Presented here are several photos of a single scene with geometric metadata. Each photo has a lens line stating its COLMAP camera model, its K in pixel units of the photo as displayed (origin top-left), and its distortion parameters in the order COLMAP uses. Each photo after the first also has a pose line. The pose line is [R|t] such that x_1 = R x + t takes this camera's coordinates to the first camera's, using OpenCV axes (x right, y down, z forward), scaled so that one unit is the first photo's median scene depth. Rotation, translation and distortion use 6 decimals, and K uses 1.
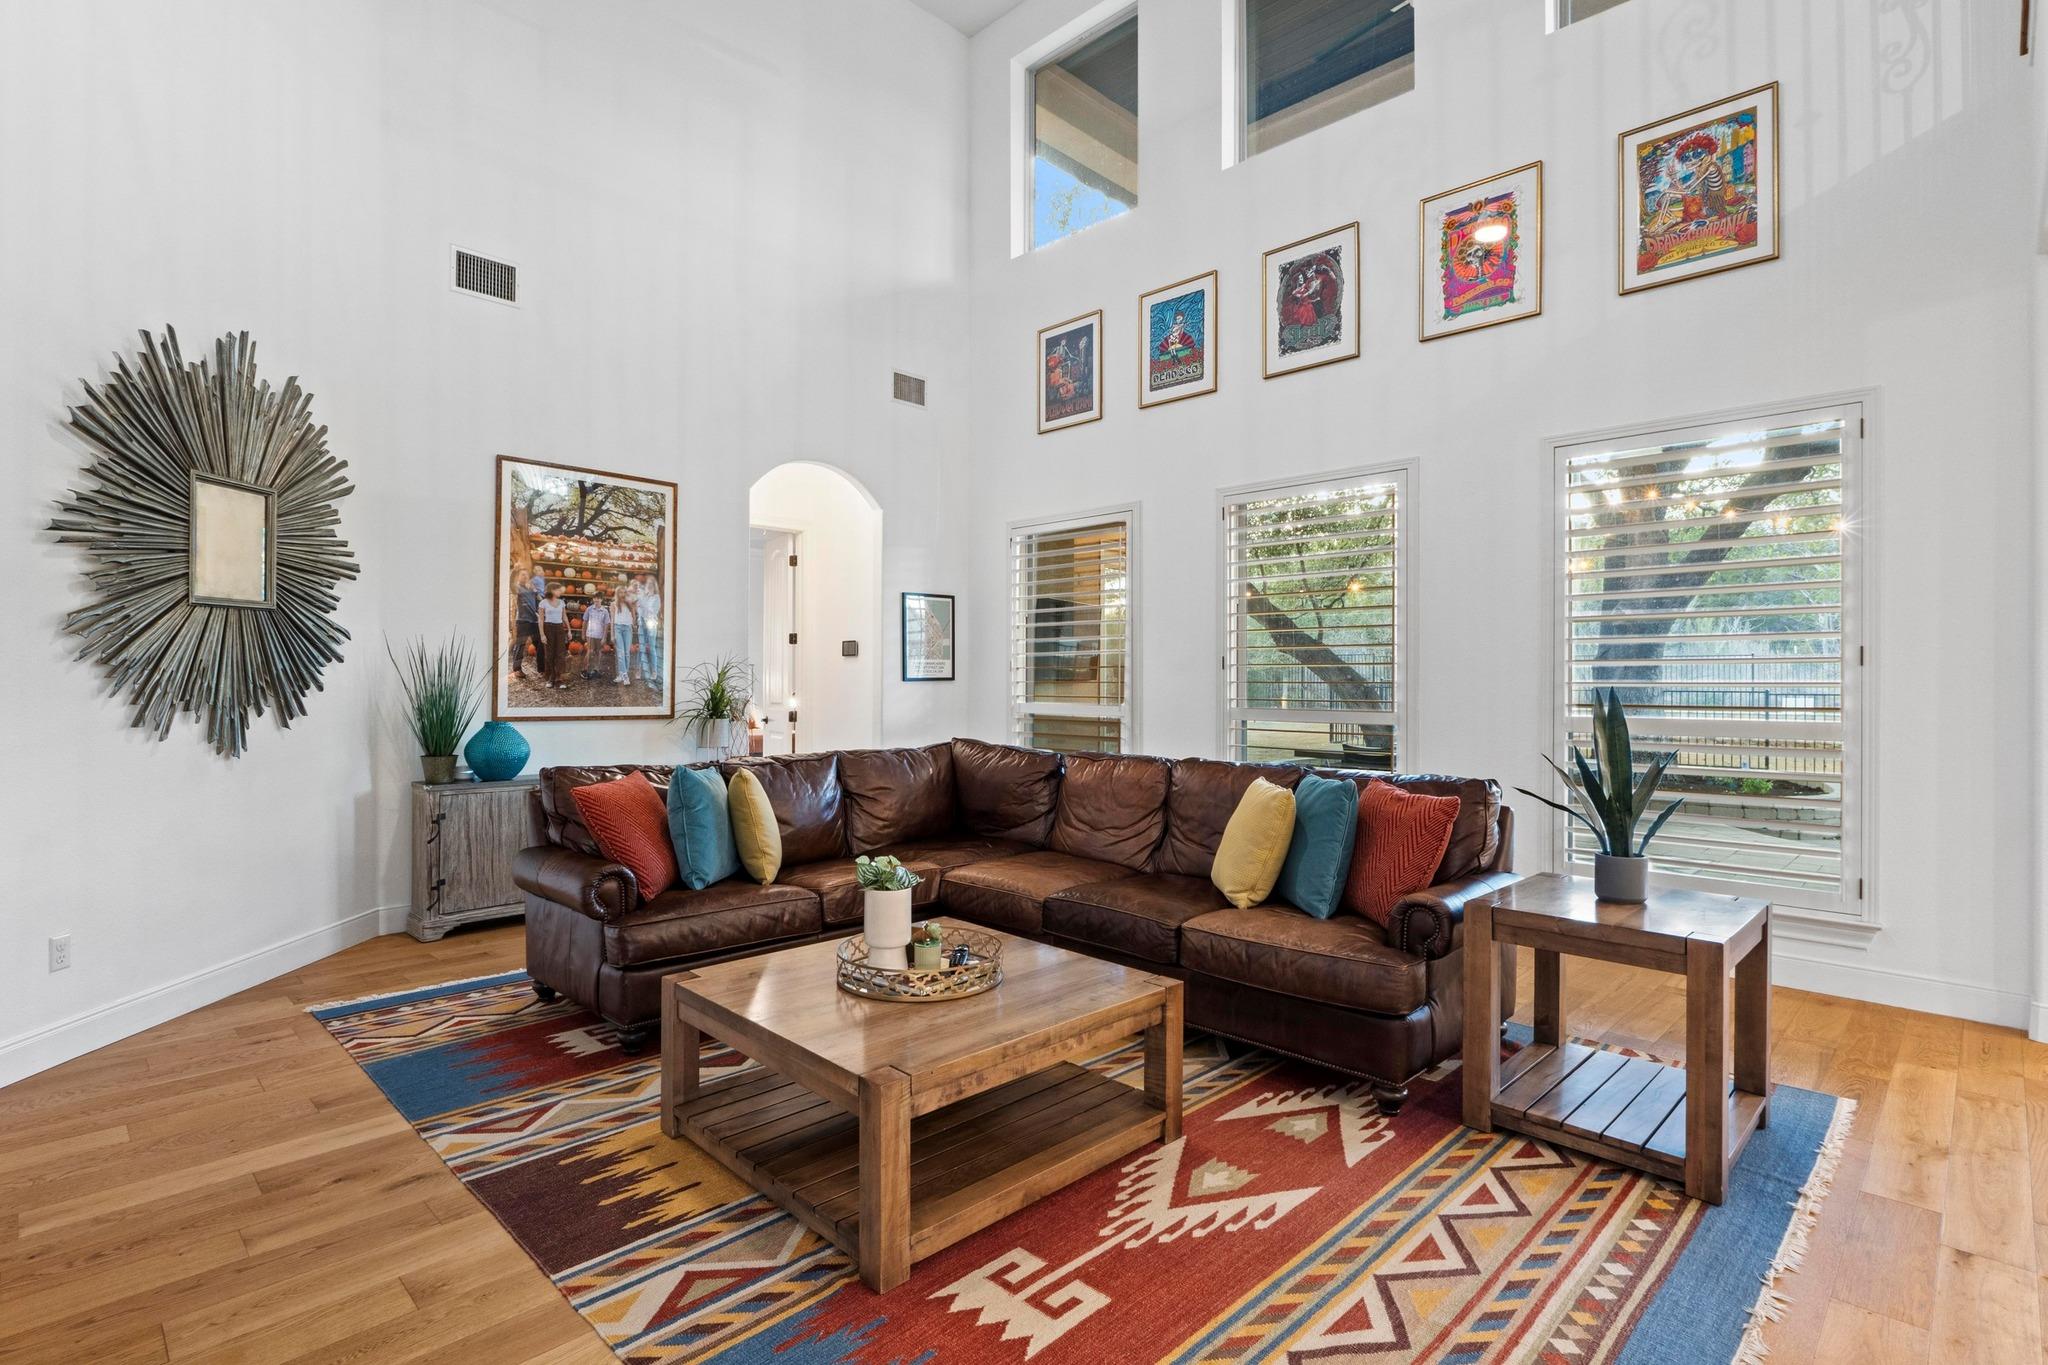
lens RADIAL K [[982.9, 0, 1024.0], [0, 982.9, 682.5], [0, 0, 1]] dist [-0.001342, -0.000843]
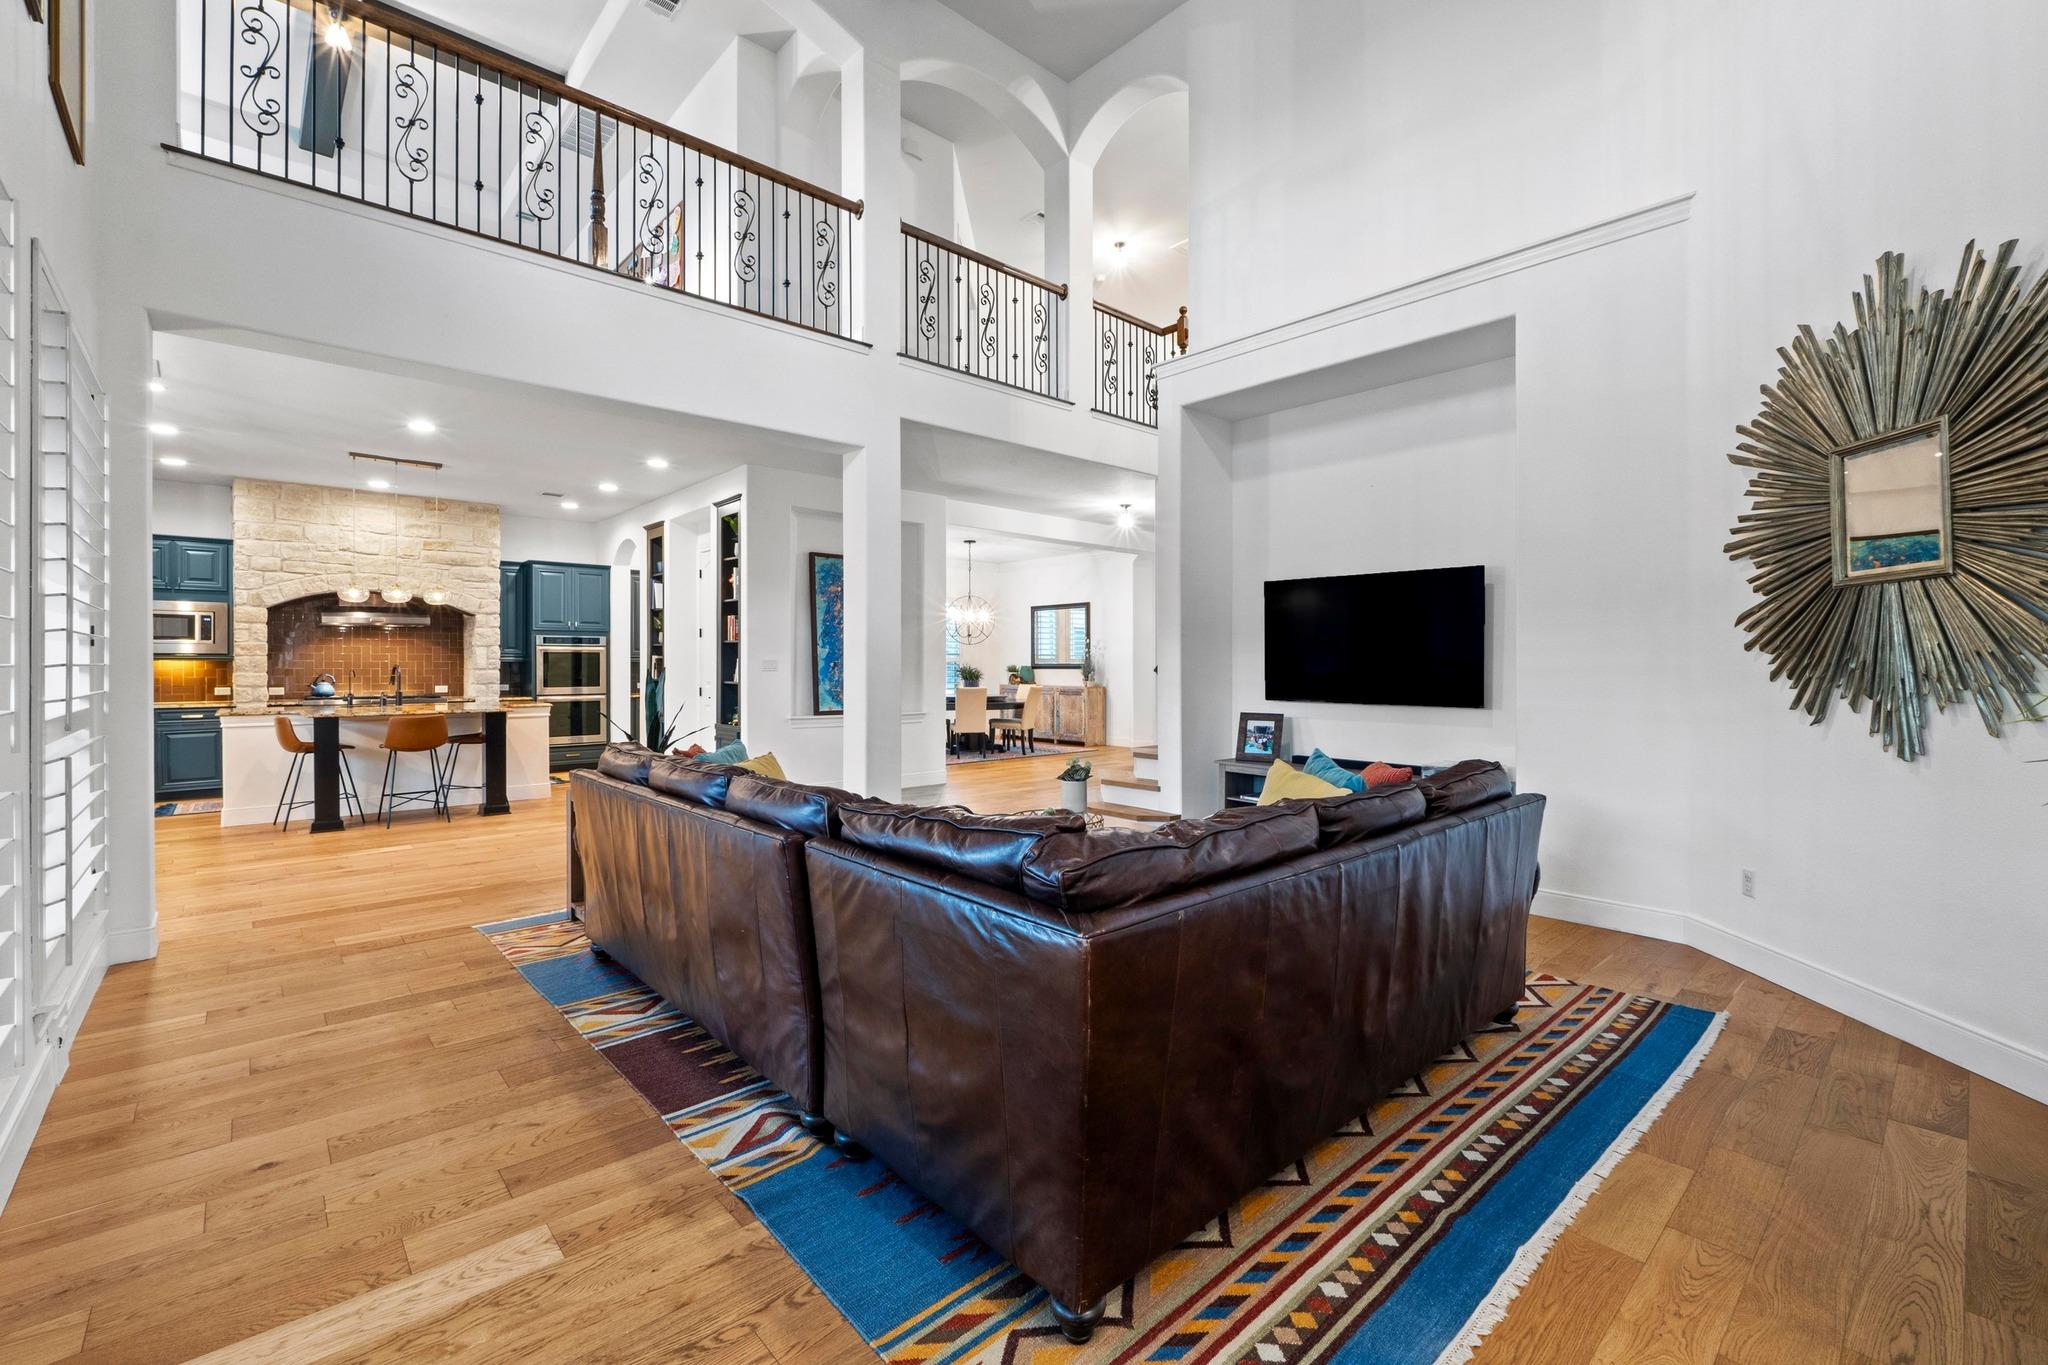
lens RADIAL K [[869.8, 0, 1018.3], [0, 869.8, 668.1], [0, 0, 1]] dist [-0.005794, -0.000283]
pose [[-0.998542, -0.000789, 0.053975, -0.075509], [-0.000337, 0.999965, 0.008383, -0.006244], [-0.053980, 0.008353, -0.998507, 1.540184]]
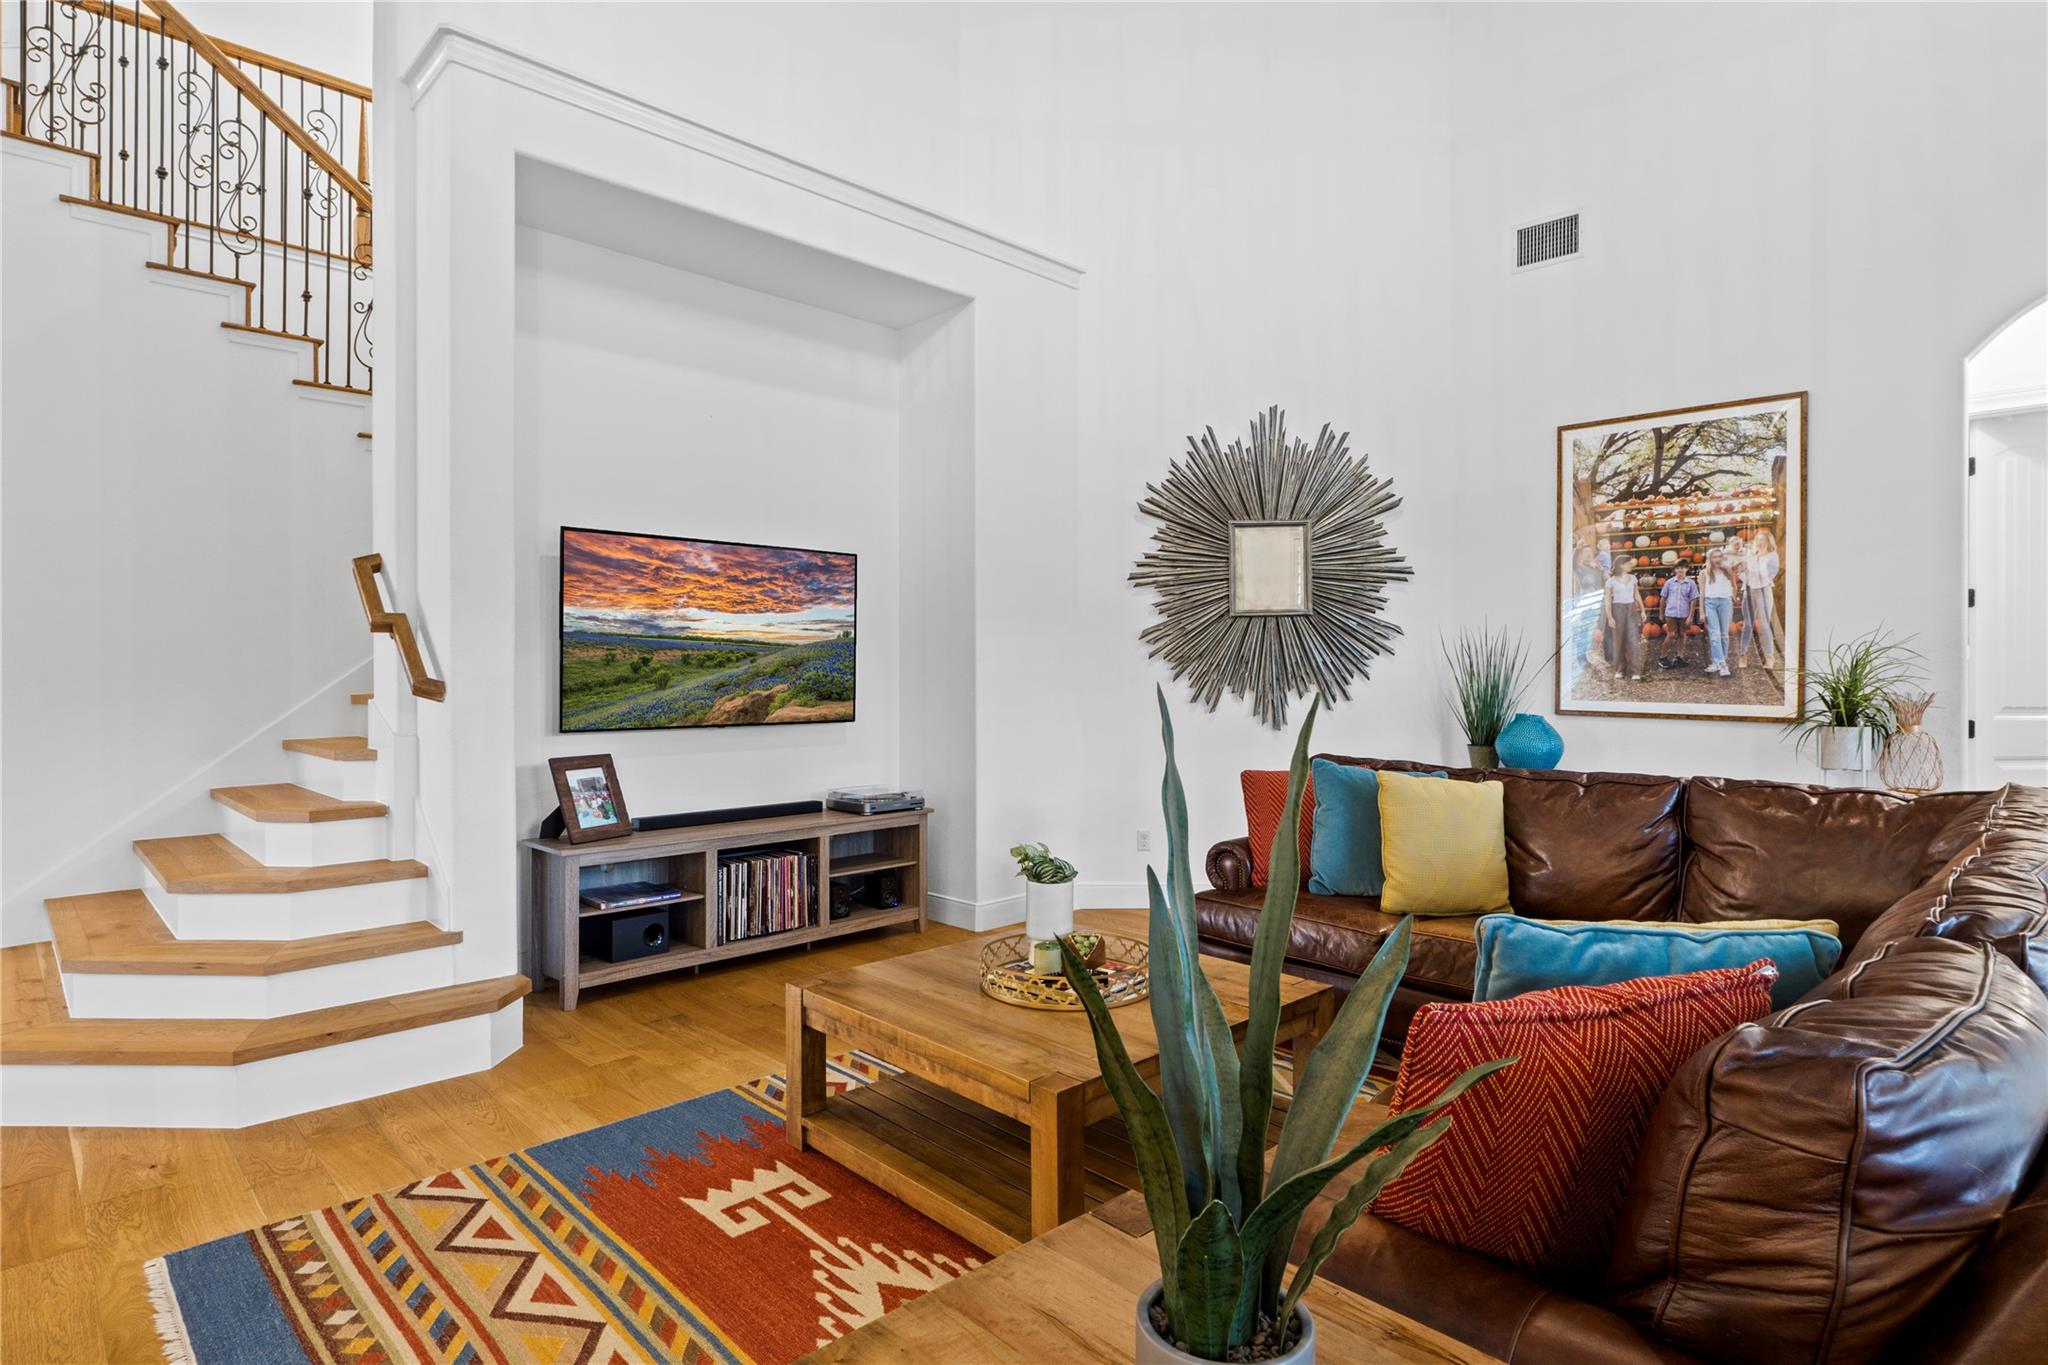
lens RADIAL K [[1094.8, 0, 1015.5], [0, 1094.8, 639.6], [0, 0, 1]] dist [-0.003052, -0.000166]
pose [[-0.027102, -0.029172, -0.999207, 0.584552], [-0.000442, 0.999574, -0.029171, -0.000981], [0.999633, -0.000349, -0.027103, 0.597202]]
